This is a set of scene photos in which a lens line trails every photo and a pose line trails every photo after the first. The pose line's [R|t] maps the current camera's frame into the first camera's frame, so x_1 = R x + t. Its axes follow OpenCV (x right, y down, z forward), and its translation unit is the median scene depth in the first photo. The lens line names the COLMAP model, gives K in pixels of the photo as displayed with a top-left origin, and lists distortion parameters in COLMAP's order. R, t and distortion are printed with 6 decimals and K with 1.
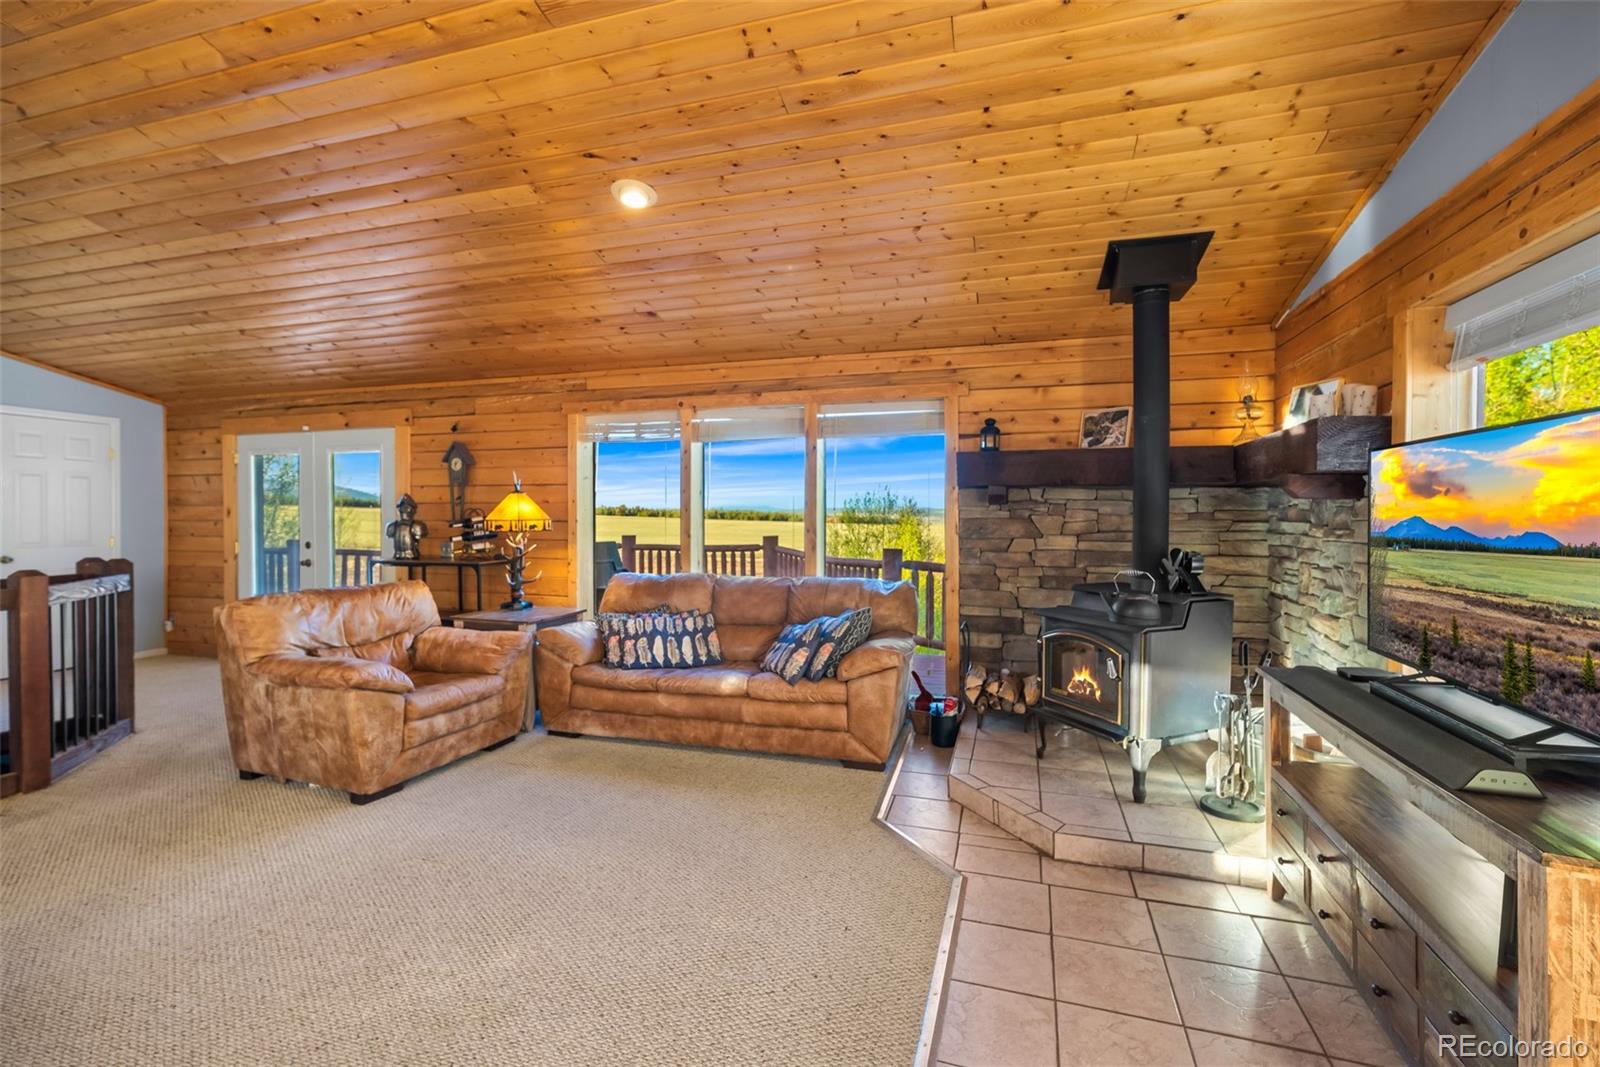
lens RADIAL K [[694.7, 0, 803.2], [0, 694.7, 523.9], [0, 0, 1]] dist [0.005638, 0.000468]
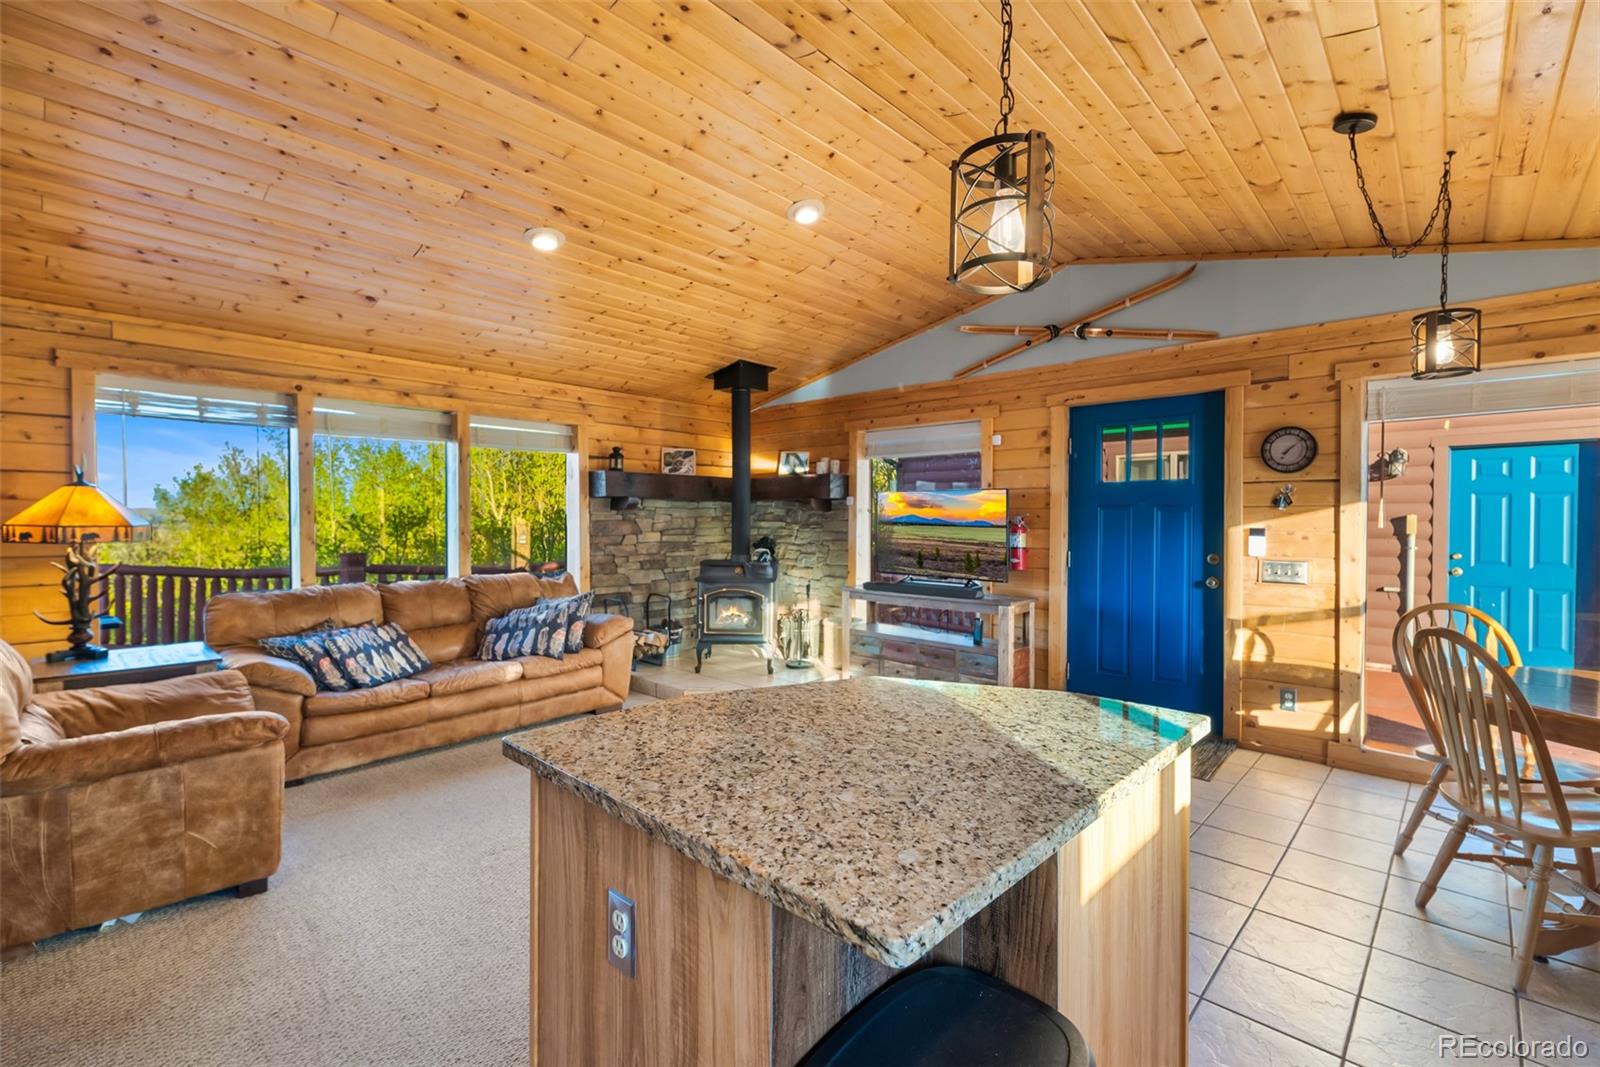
lens RADIAL K [[696.7, 0, 801.6], [0, 696.7, 533.9], [0, 0, 1]] dist [0.004224, 0.000490]
pose [[0.430312, -0.021606, 0.902421, -0.826052], [0.009226, 0.999767, 0.019537, -0.005179], [-0.902633, -0.000082, 0.430411, 0.092793]]
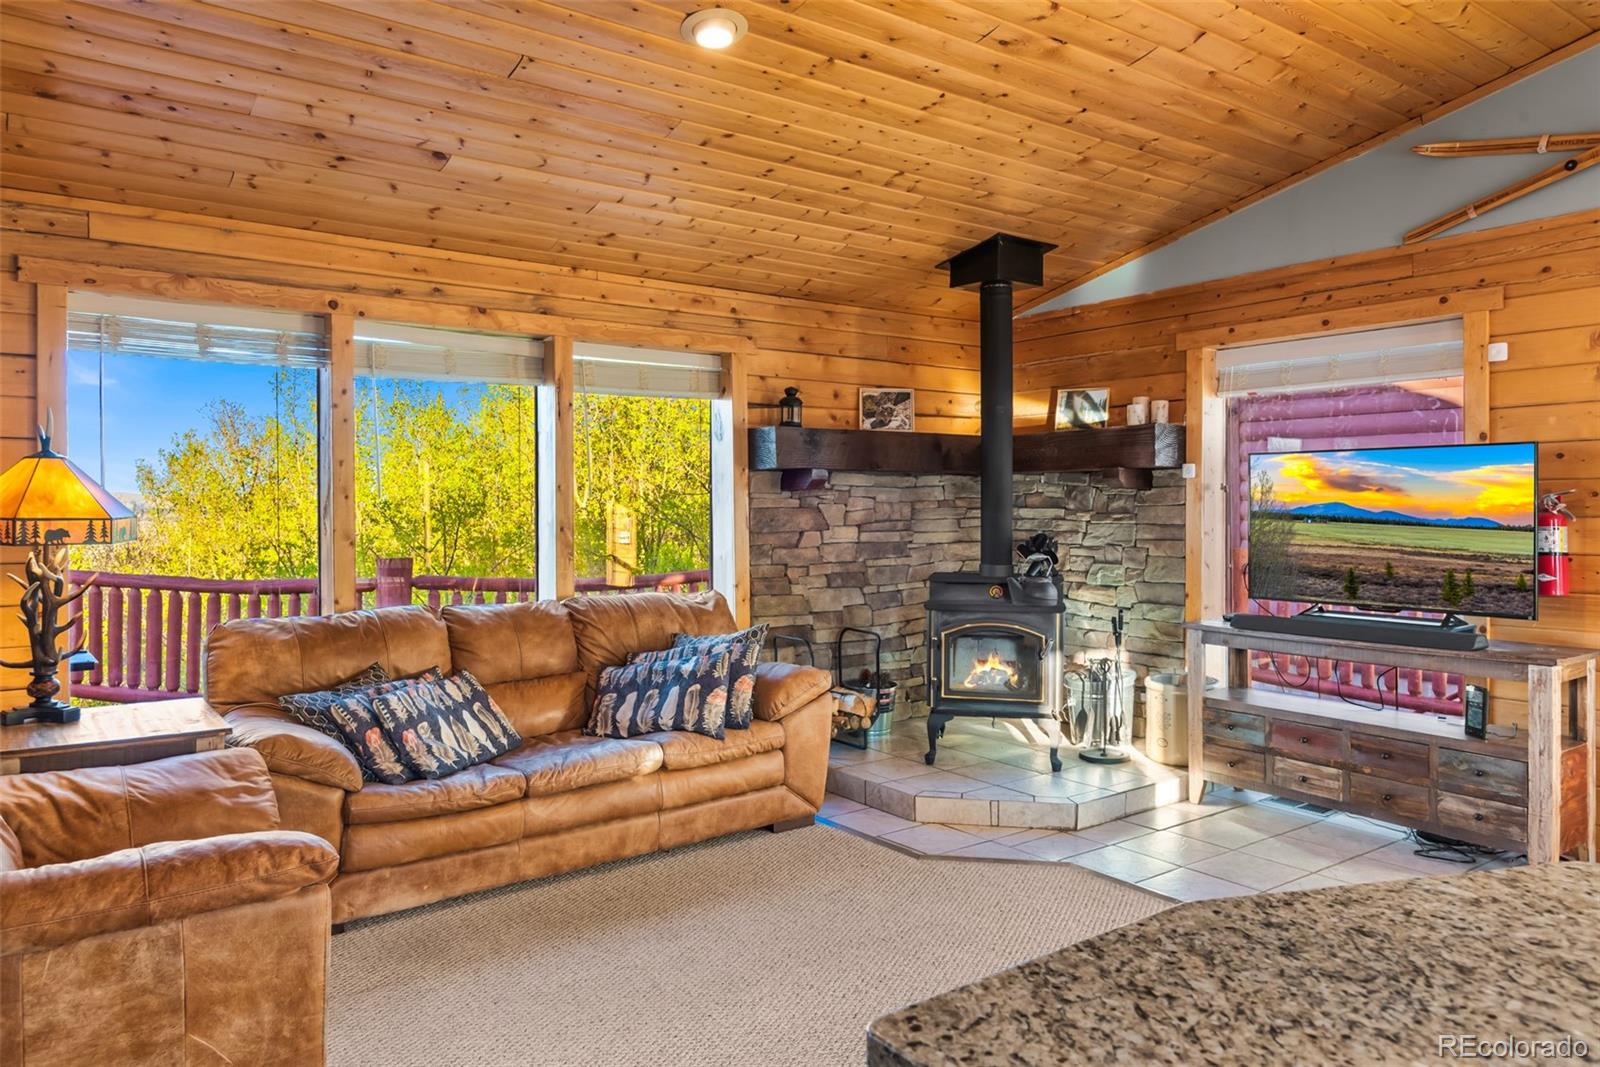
lens RADIAL K [[1071.2, 0, 801.4], [0, 1071.2, 513.2], [0, 0, 1]] dist [0.011965, -0.015981]
pose [[0.594804, -0.010415, 0.803803, -0.770671], [0.014913, 0.999887, 0.001921, -0.003723], [-0.803733, 0.010844, 0.594892, 0.239258]]
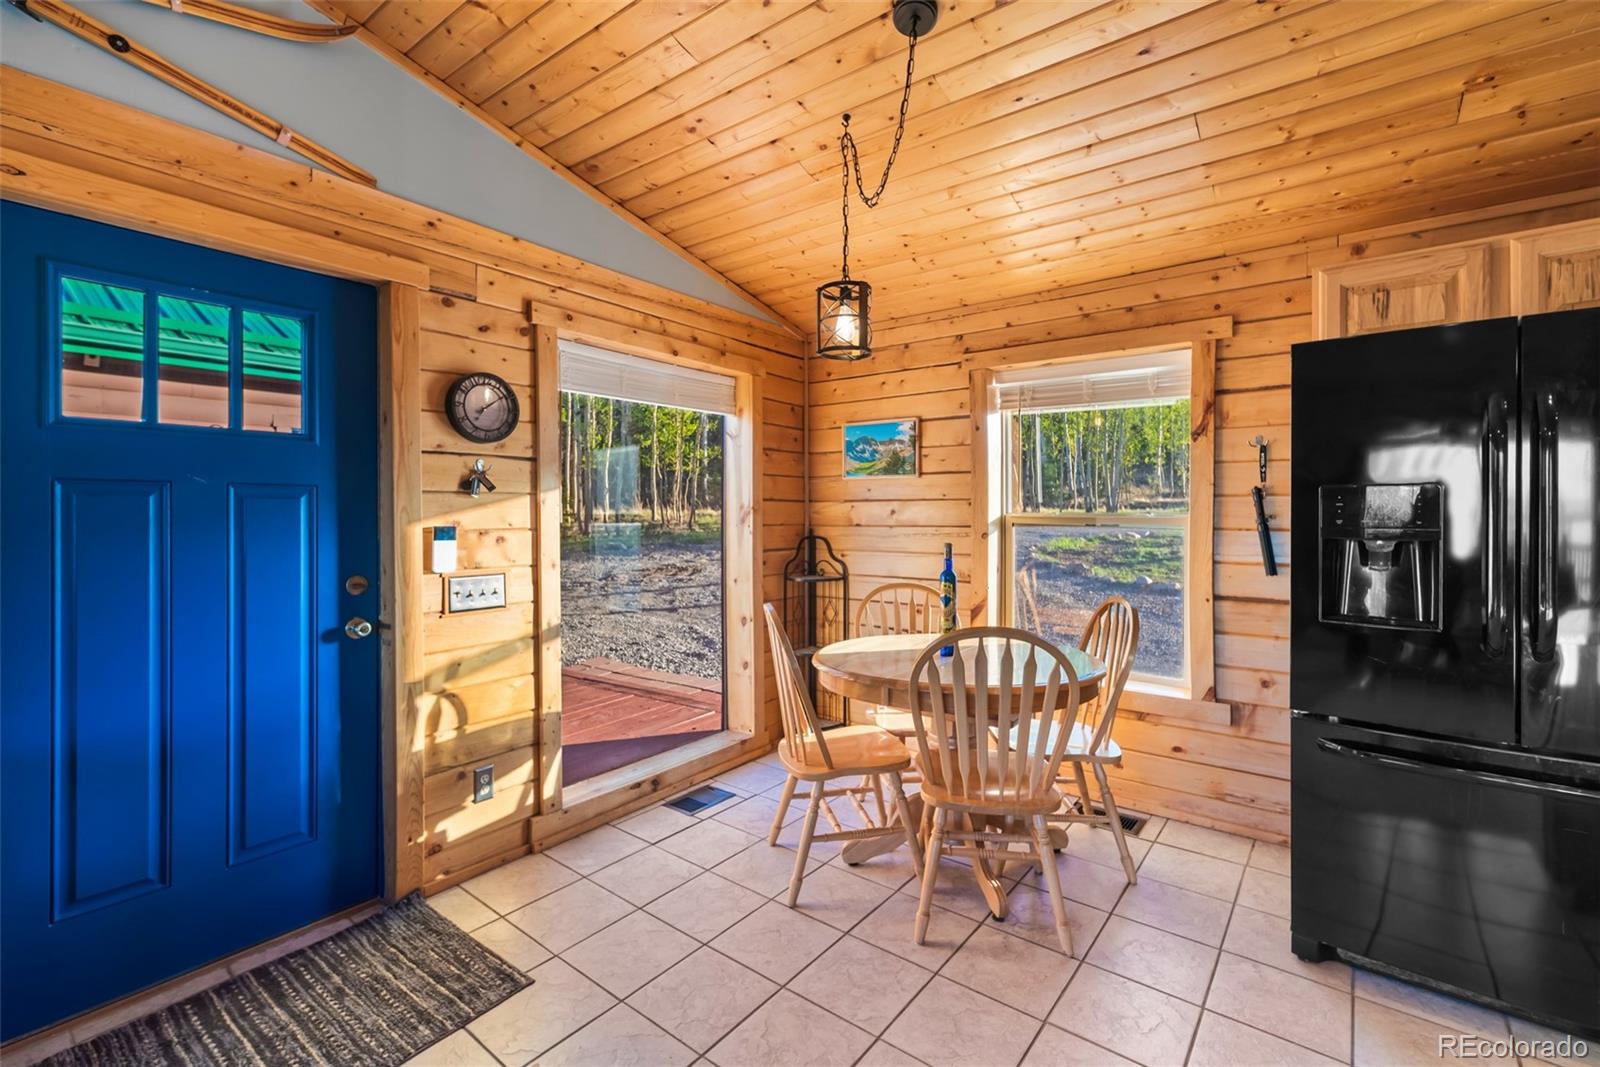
lens RADIAL K [[704.2, 0, 802.6], [0, 704.2, 510.4], [0, 0, 1]] dist [0.008395, 0.000430]
pose [[-0.939796, -0.000447, 0.341736, -0.177659], [0.002684, 0.999959, 0.008690, -0.006464], [-0.341726, 0.009084, -0.939756, 0.402506]]
